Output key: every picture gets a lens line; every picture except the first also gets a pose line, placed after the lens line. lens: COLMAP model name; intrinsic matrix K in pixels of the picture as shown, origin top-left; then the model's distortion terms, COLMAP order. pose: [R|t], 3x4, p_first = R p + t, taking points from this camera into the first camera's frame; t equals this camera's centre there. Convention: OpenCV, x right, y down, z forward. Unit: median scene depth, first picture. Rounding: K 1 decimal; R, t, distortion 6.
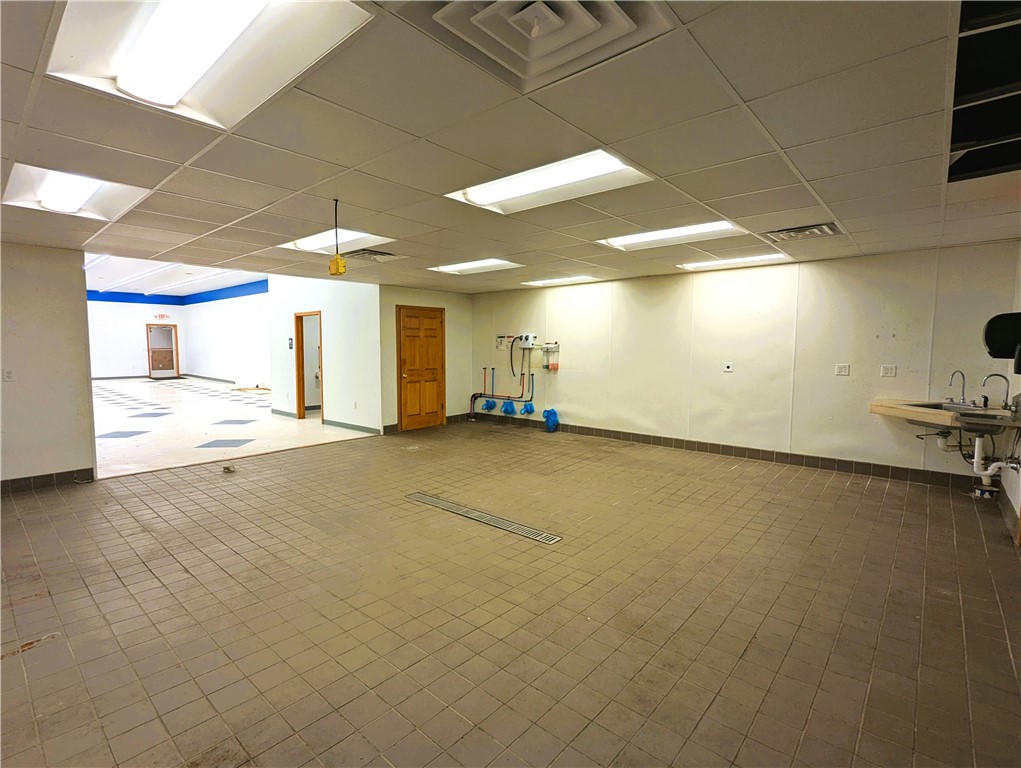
lens RADIAL K [[488.3, 0, 510.5], [0, 488.3, 384.0], [0, 0, 1]] dist [-0.000712, -0.000125]
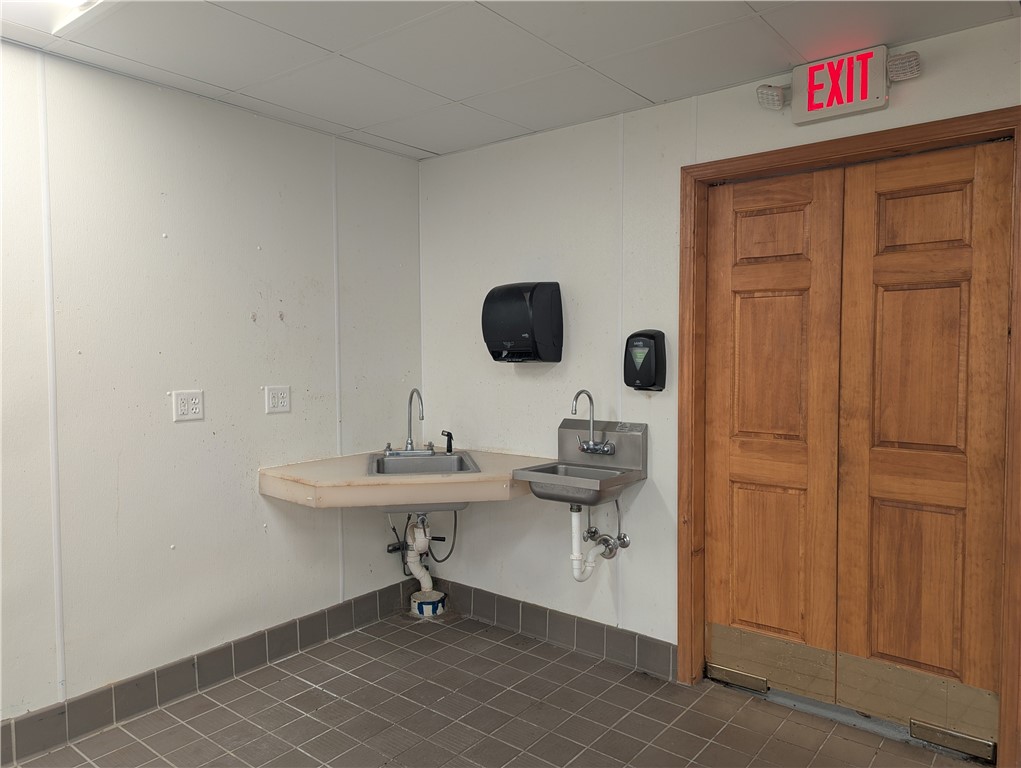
lens RADIAL K [[714.1, 0, 511.6], [0, 714.1, 352.8], [0, 0, 1]] dist [0.058026, -0.000156]
pose [[-0.047382, -0.009260, 0.998834, 0.162681], [0.077926, 0.996875, 0.012938, -0.066239], [-0.995833, 0.078449, -0.046512, 0.920428]]
